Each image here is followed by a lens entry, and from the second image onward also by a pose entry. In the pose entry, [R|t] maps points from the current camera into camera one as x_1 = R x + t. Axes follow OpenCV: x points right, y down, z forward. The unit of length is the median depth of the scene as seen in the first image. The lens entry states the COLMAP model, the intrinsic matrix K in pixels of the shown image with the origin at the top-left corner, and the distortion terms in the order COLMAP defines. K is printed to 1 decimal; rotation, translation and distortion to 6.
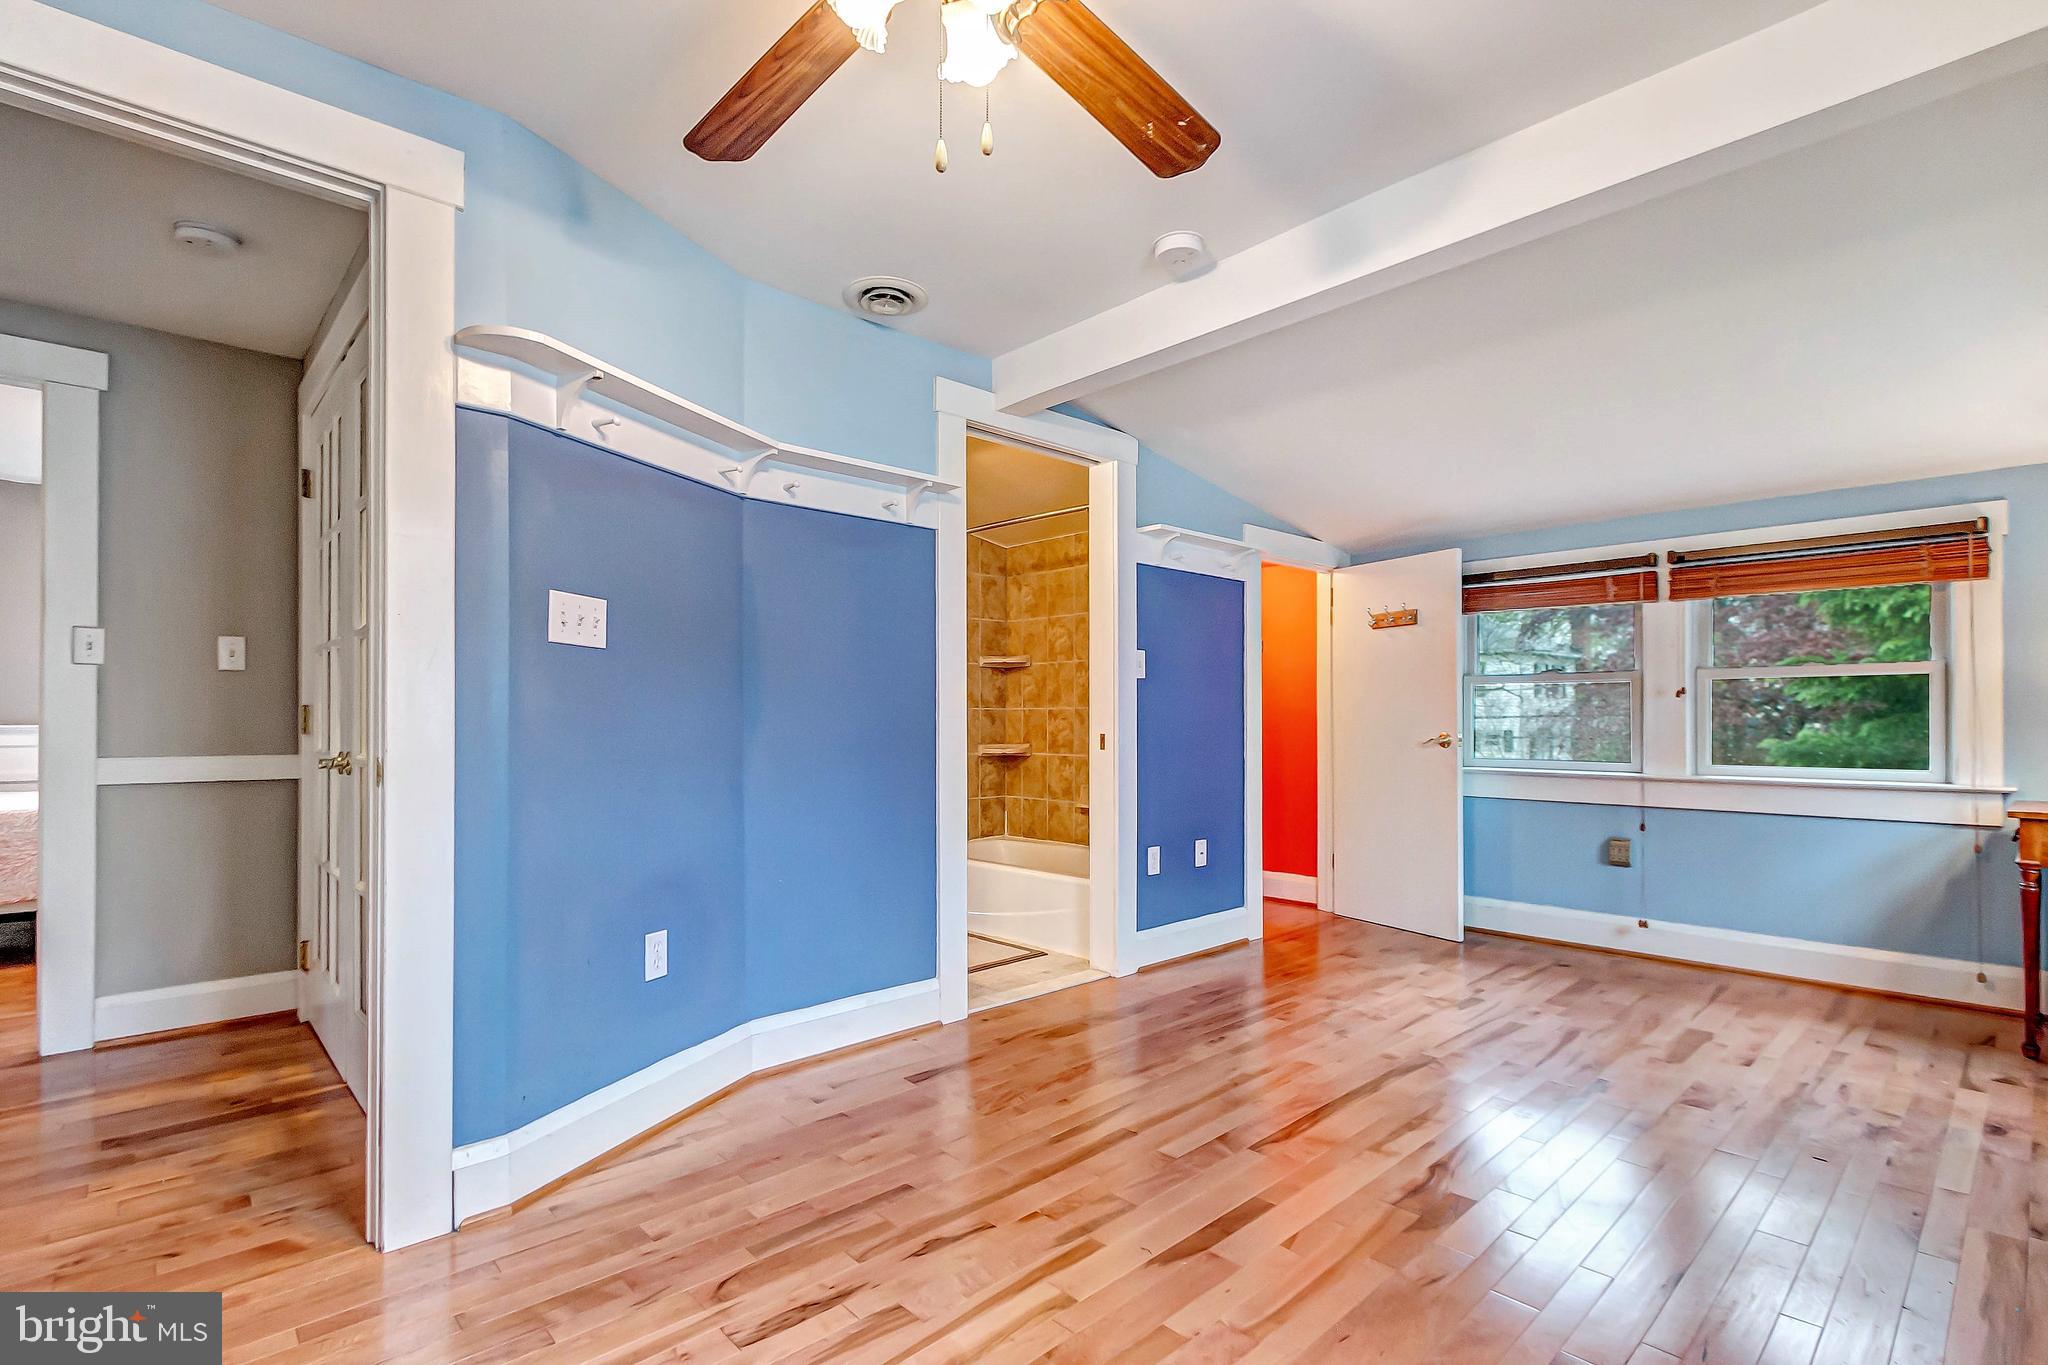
lens RADIAL K [[960.3, 0, 1038.9], [0, 960.3, 715.4], [0, 0, 1]] dist [0.006840, -0.002755]
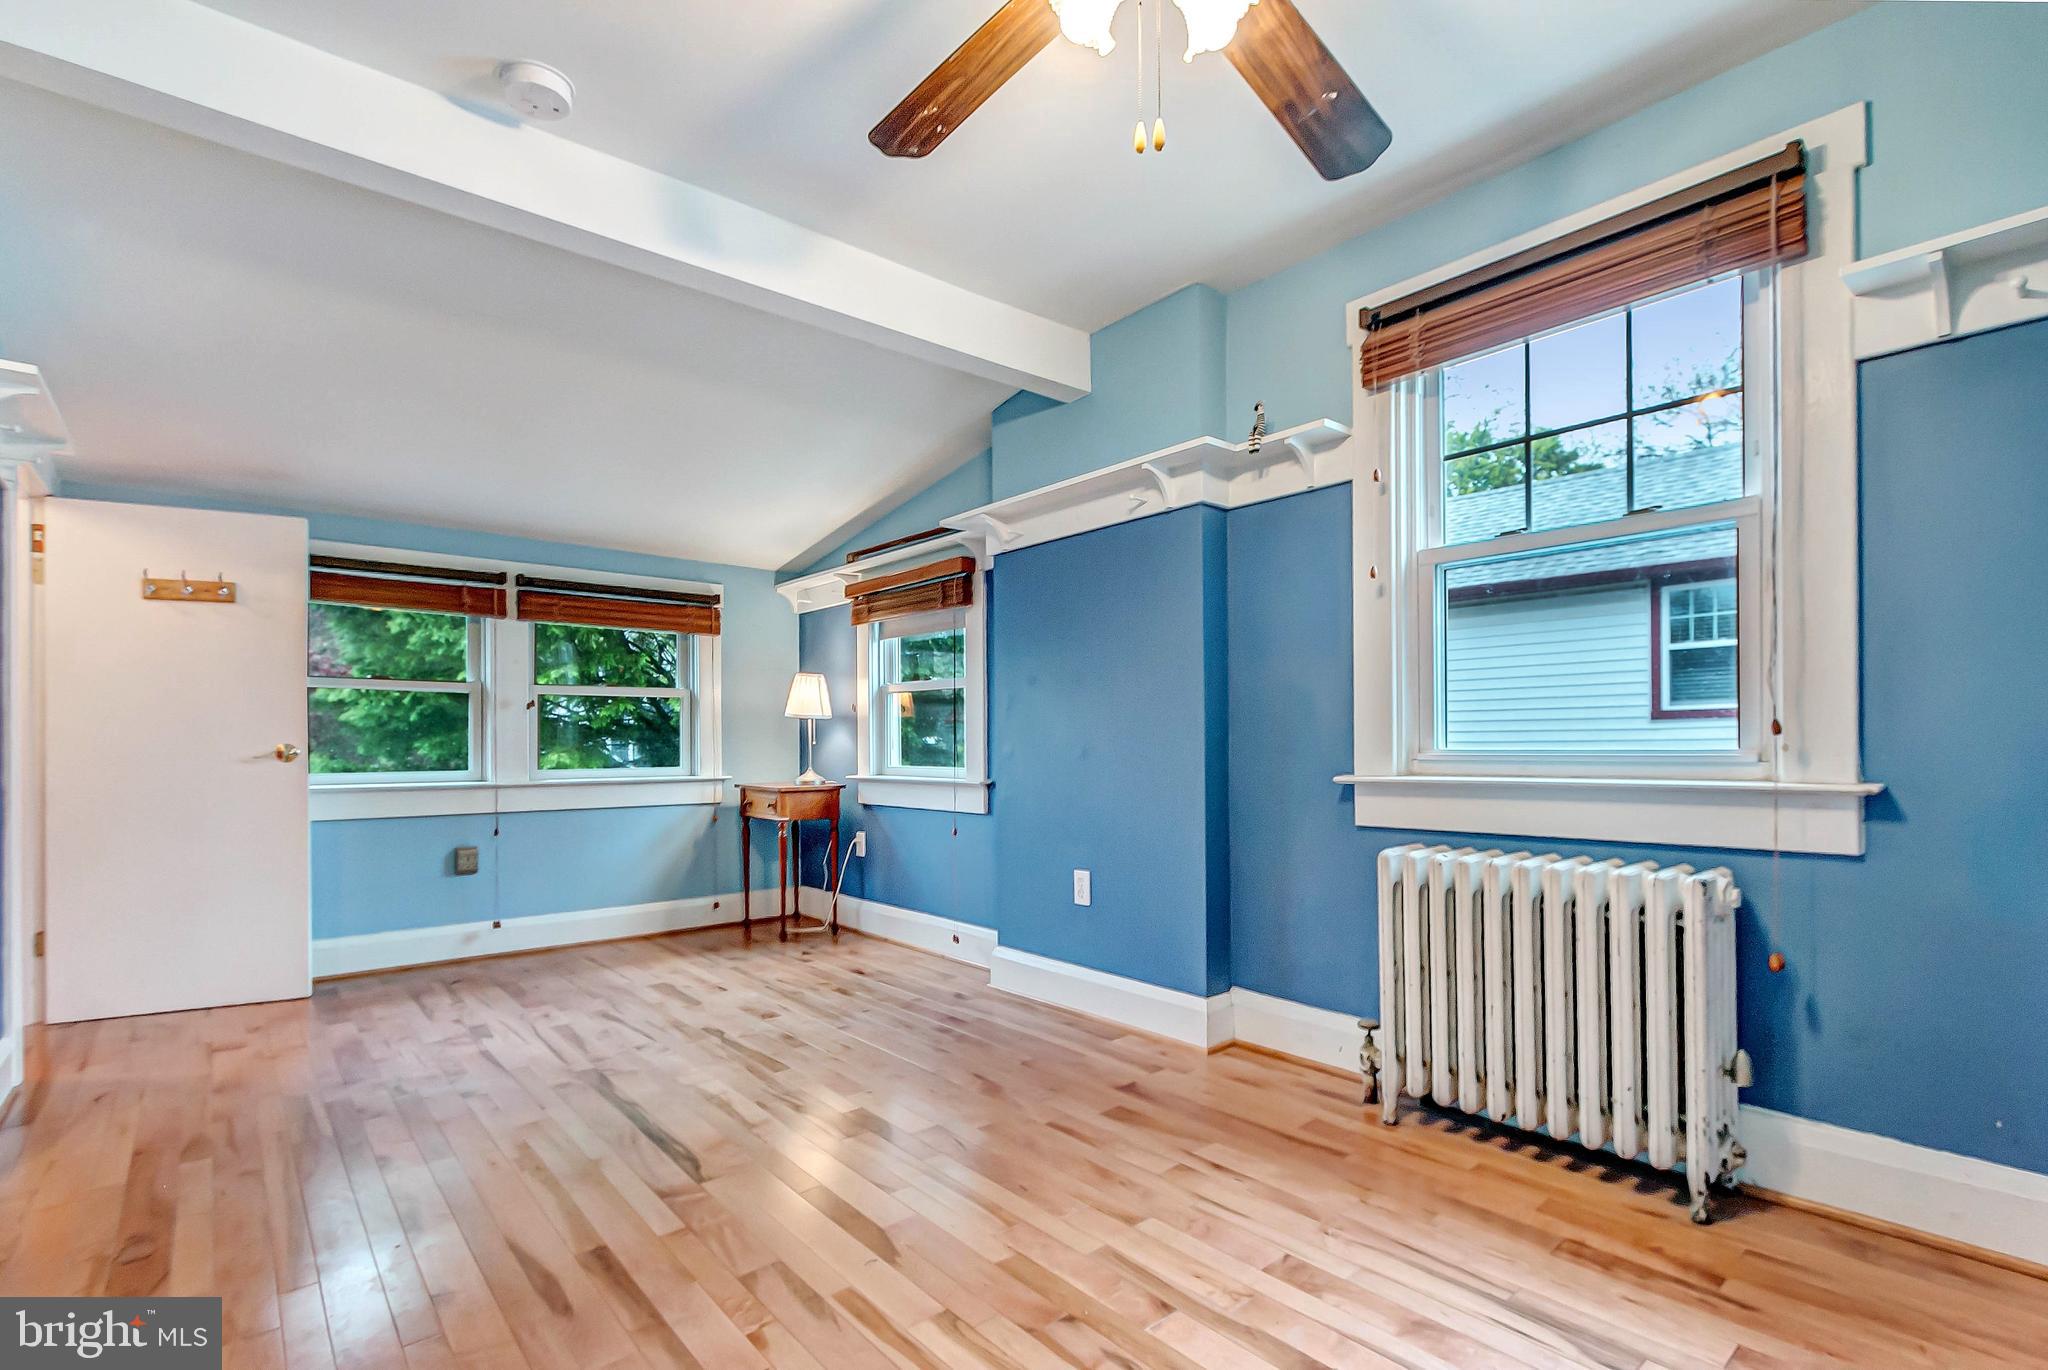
lens RADIAL K [[960.3, 0, 1022.0], [0, 960.3, 743.7], [0, 0, 1]] dist [0.006840, -0.002755]
pose [[0.048007, 0.002726, 0.998843, -0.465204], [0.002427, 0.999993, -0.002845, 0.028963], [-0.998844, 0.002561, 0.048000, 0.454676]]
